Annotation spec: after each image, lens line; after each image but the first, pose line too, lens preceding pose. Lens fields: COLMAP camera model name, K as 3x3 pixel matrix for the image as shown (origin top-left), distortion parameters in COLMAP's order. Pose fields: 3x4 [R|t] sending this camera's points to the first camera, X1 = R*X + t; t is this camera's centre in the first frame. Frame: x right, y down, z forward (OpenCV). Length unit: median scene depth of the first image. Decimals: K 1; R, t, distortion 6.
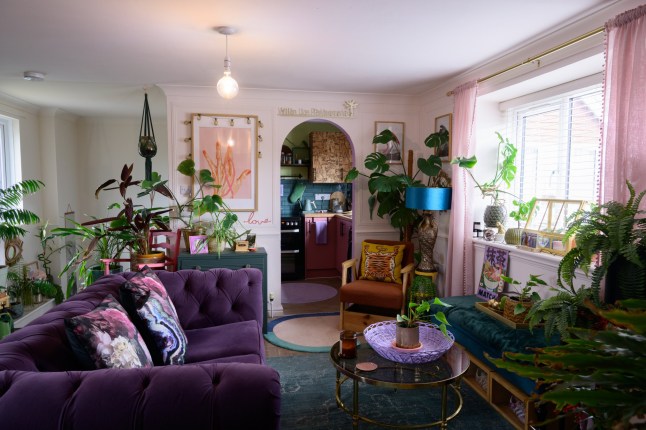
lens RADIAL K [[435.3, 0, 326.3], [0, 435.3, 215.5], [0, 0, 1]] dist [-0.002039, 0.000700]
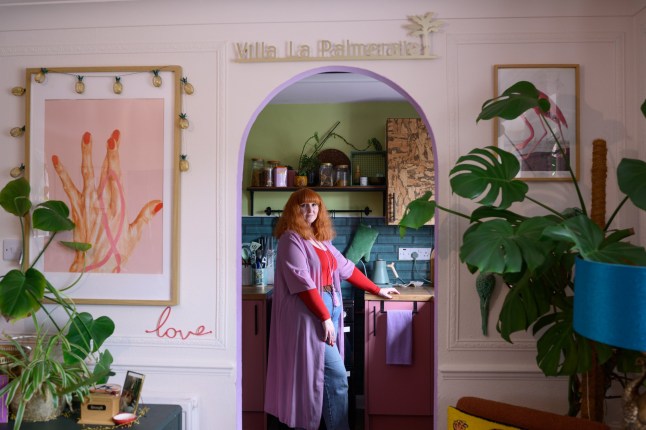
lens RADIAL K [[612.1, 0, 323.0], [0, 612.1, 215.0], [0, 0, 1]] dist [-0.035211, -0.016843]
pose [[0.963654, -0.002633, -0.267140, 0.119274], [-0.017276, 0.997244, -0.072150, -0.056369], [0.266594, 0.074142, 0.960953, 0.520747]]
